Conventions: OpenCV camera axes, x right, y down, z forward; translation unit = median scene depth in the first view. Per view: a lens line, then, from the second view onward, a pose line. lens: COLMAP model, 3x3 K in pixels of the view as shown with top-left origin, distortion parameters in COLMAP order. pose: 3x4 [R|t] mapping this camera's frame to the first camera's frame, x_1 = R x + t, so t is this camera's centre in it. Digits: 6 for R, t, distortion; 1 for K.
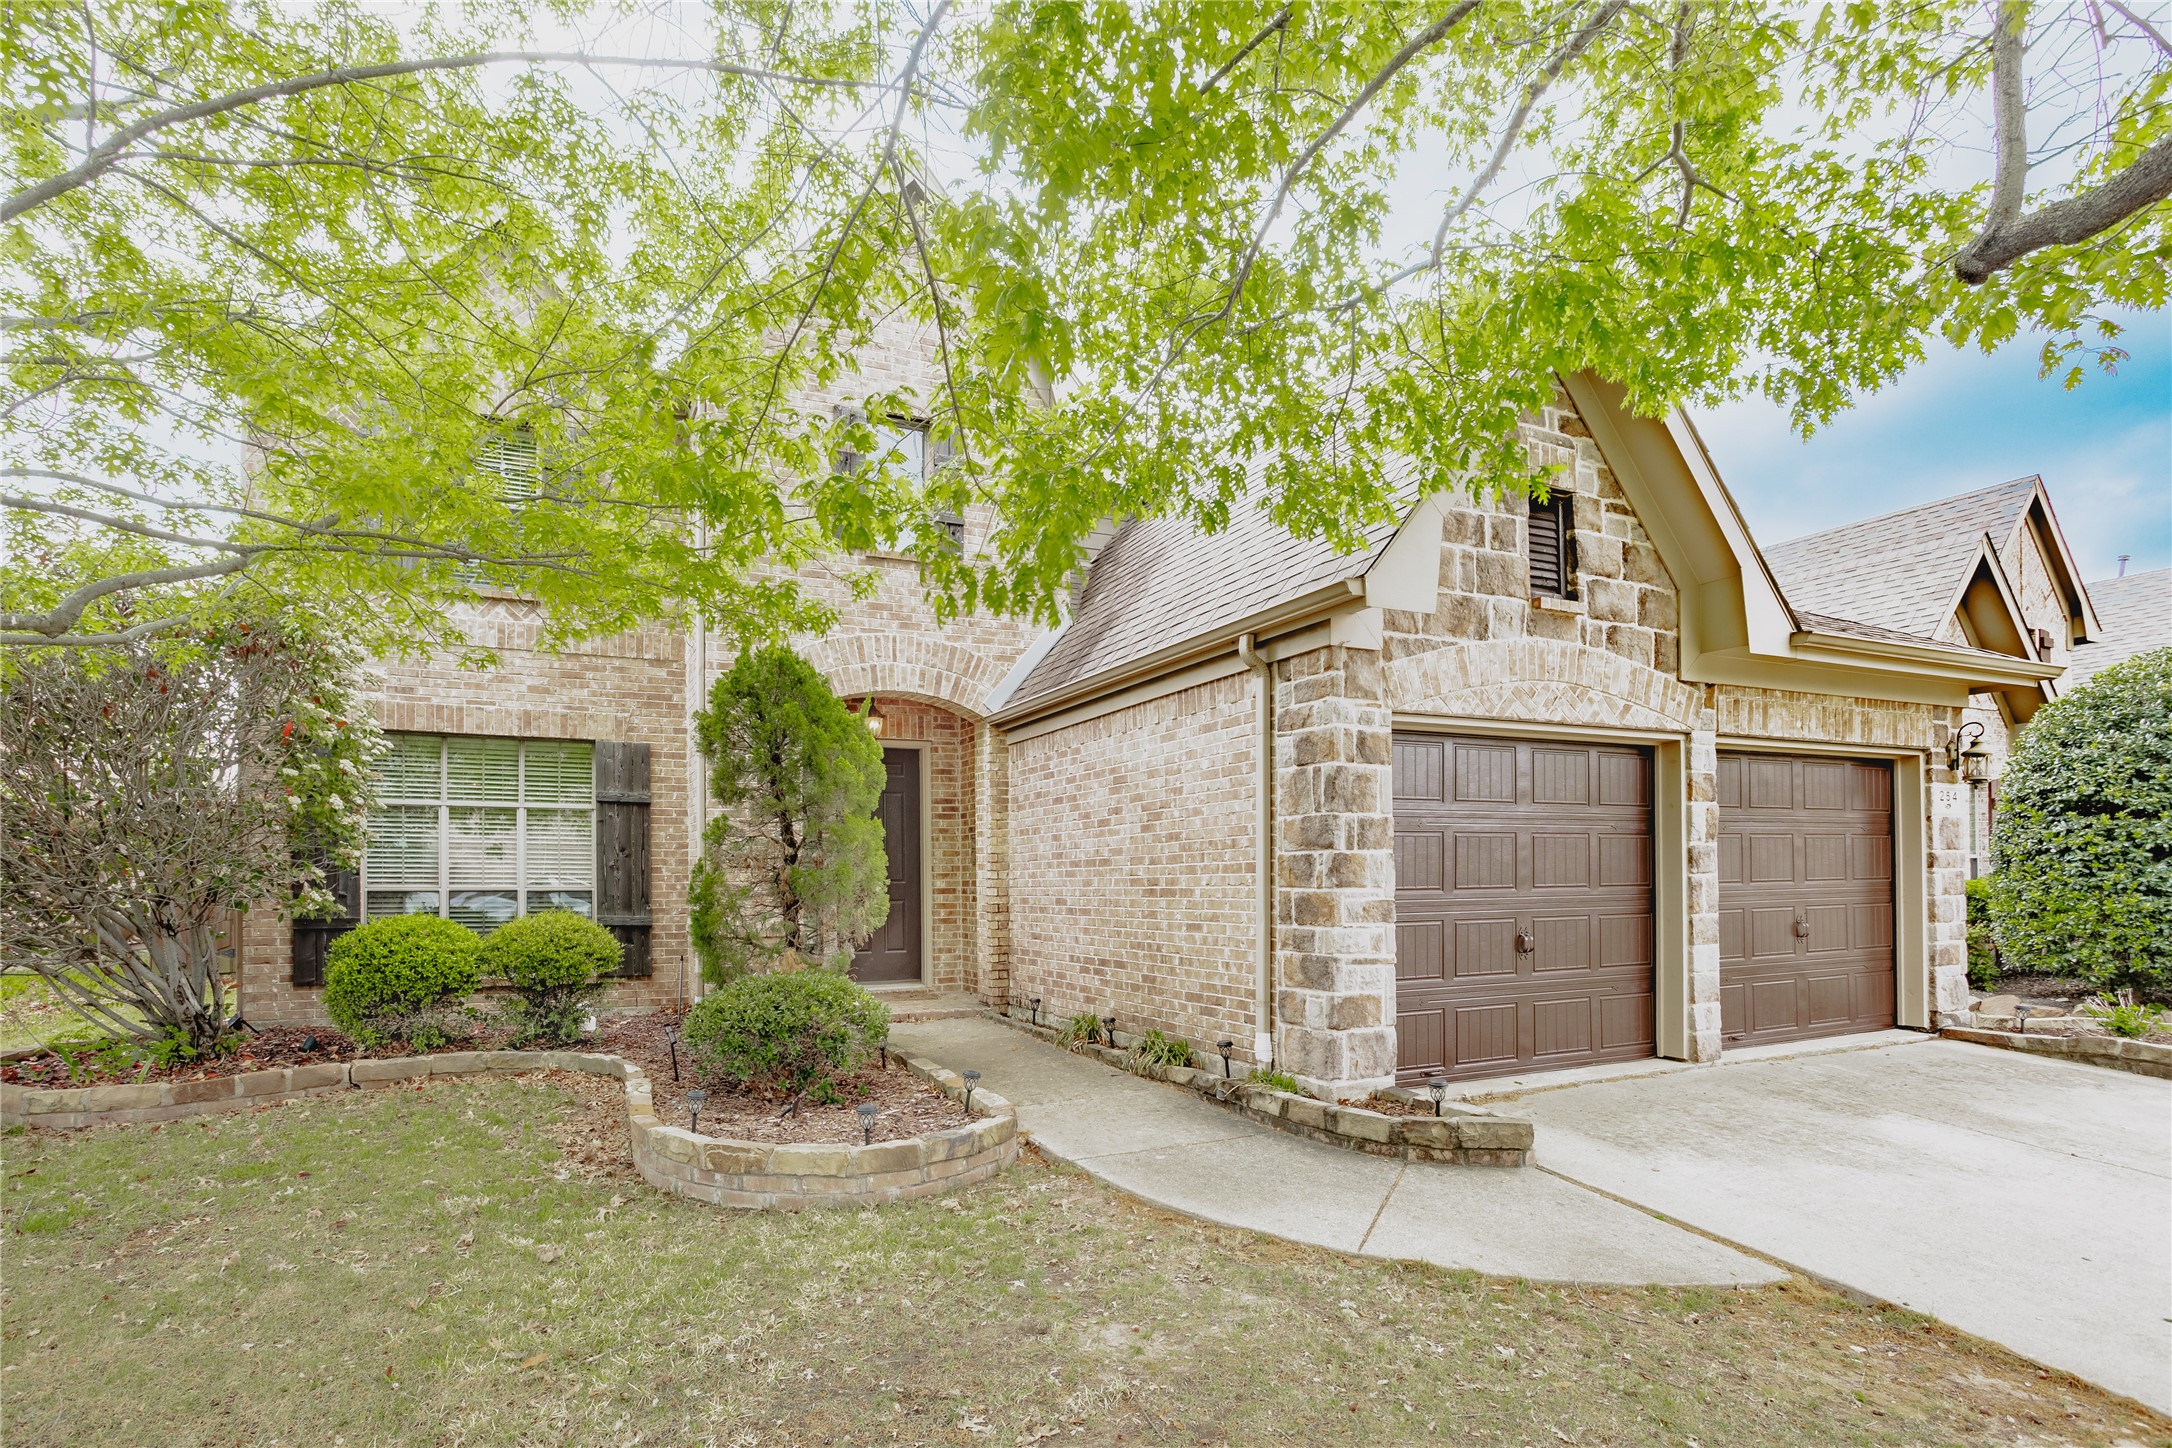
lens RADIAL K [[1076.1, 0, 1074.9], [0, 1076.1, 726.3], [0, 0, 1]] dist [-0.012864, 0.009595]
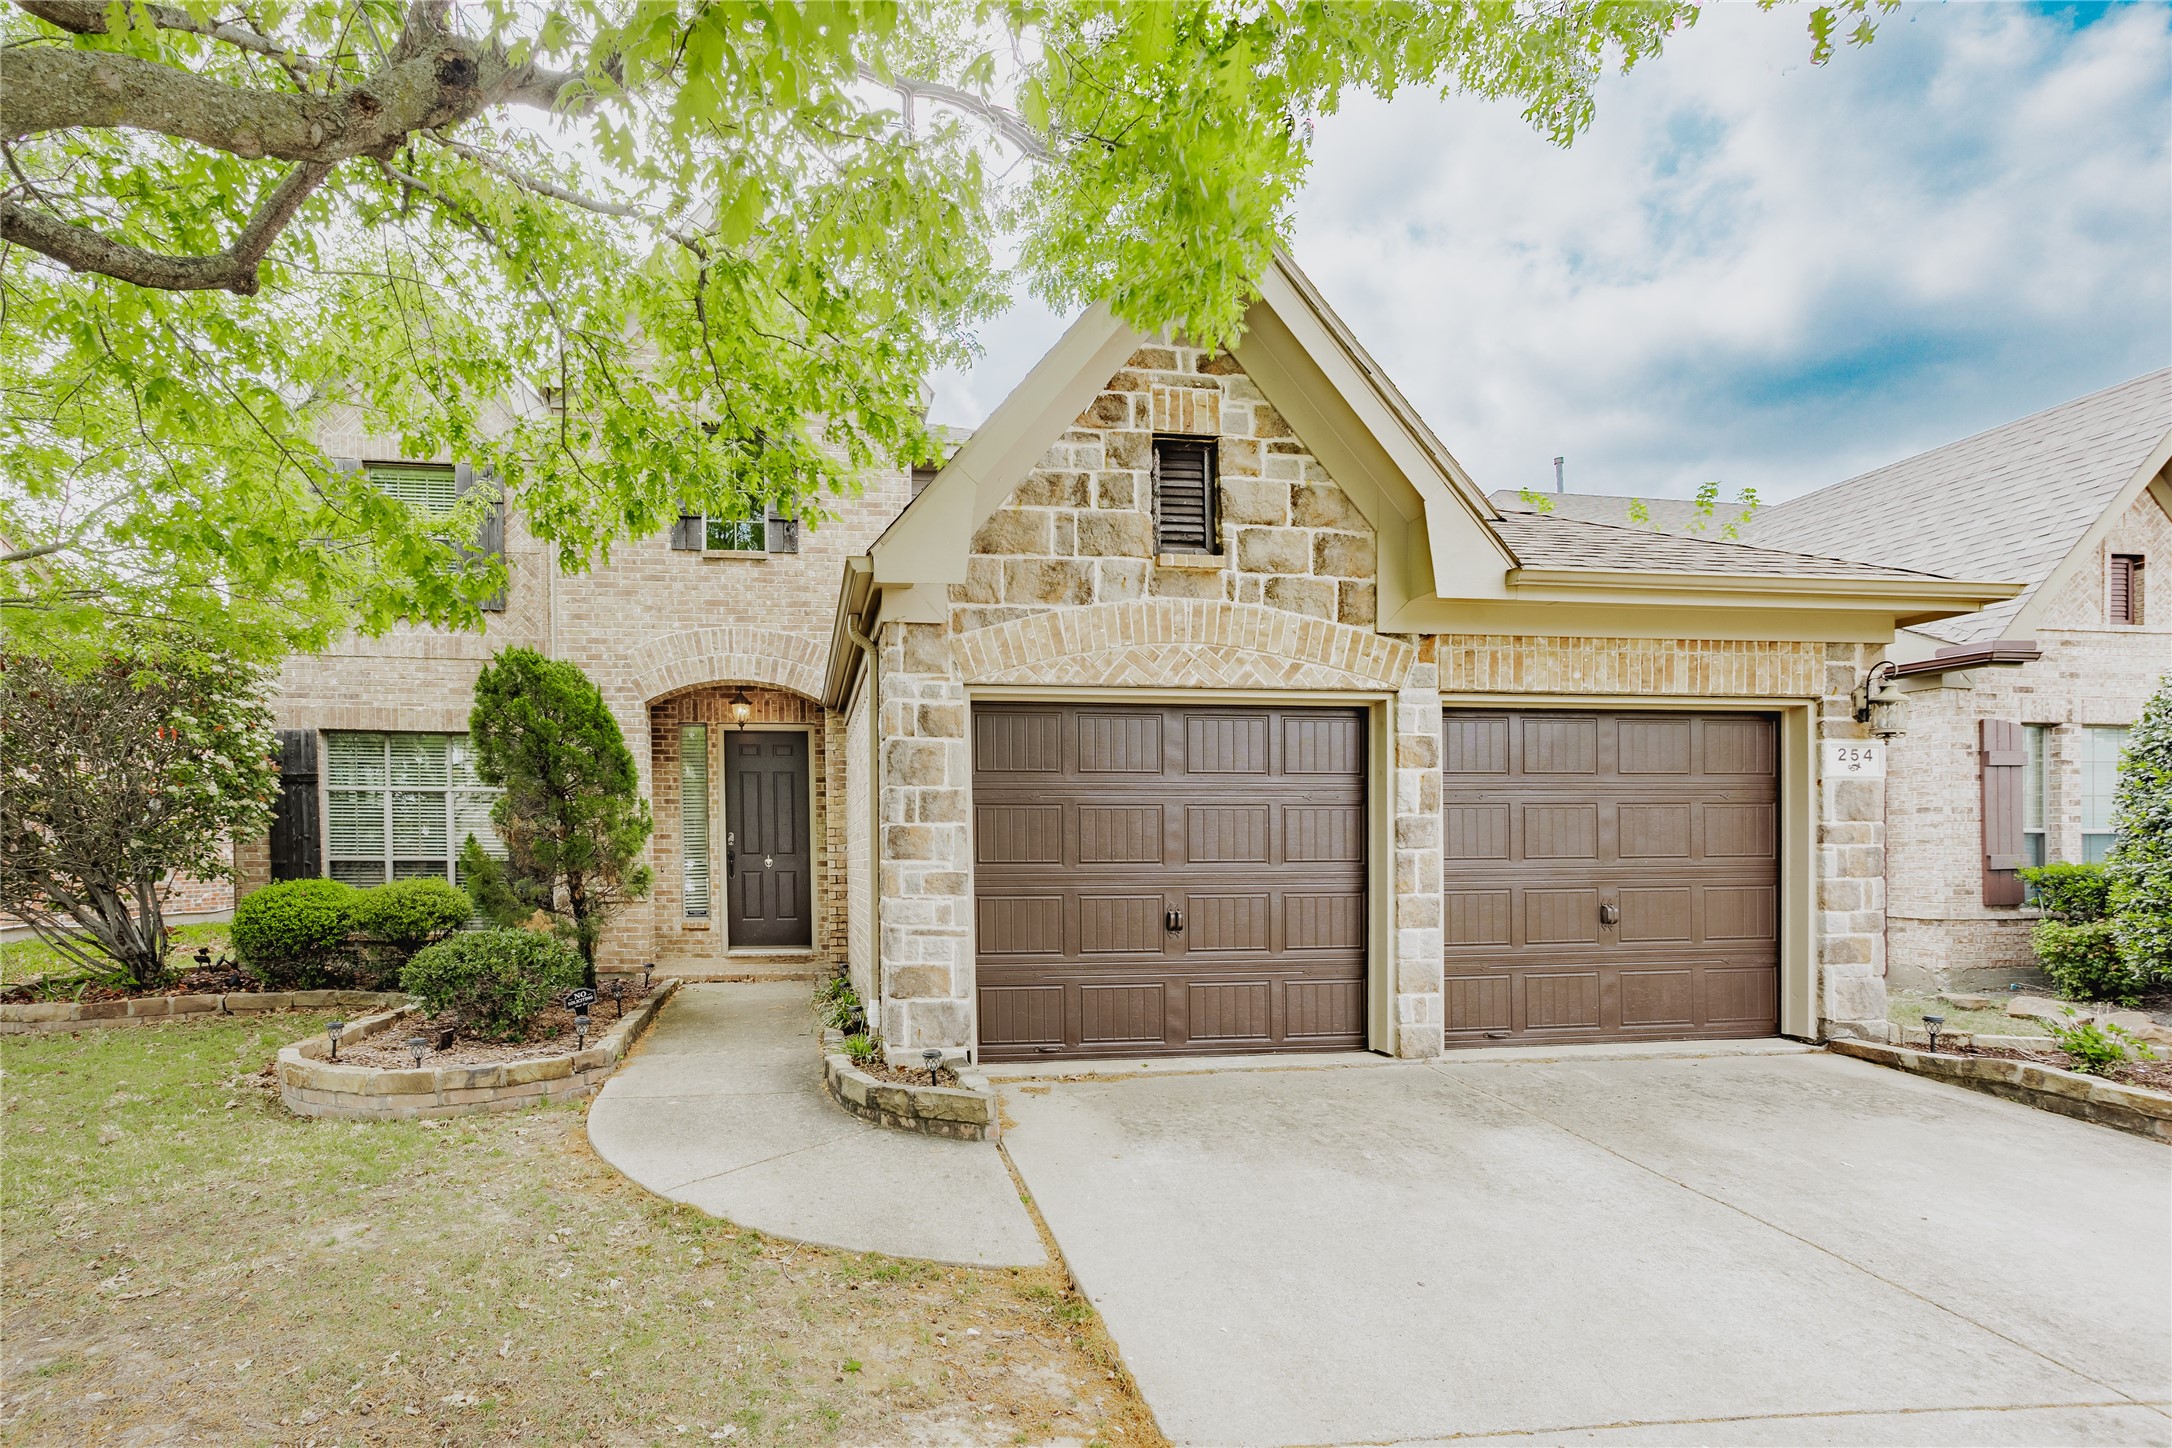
lens RADIAL K [[1076.1, 0, 1000.7], [0, 1076.1, 734.5], [0, 0, 1]] dist [-0.012864, 0.009595]
pose [[0.954166, -0.028013, -0.297965, 0.549451], [0.036350, 0.999086, 0.022475, 0.010642], [0.297063, -0.032276, 0.954312, 0.052832]]
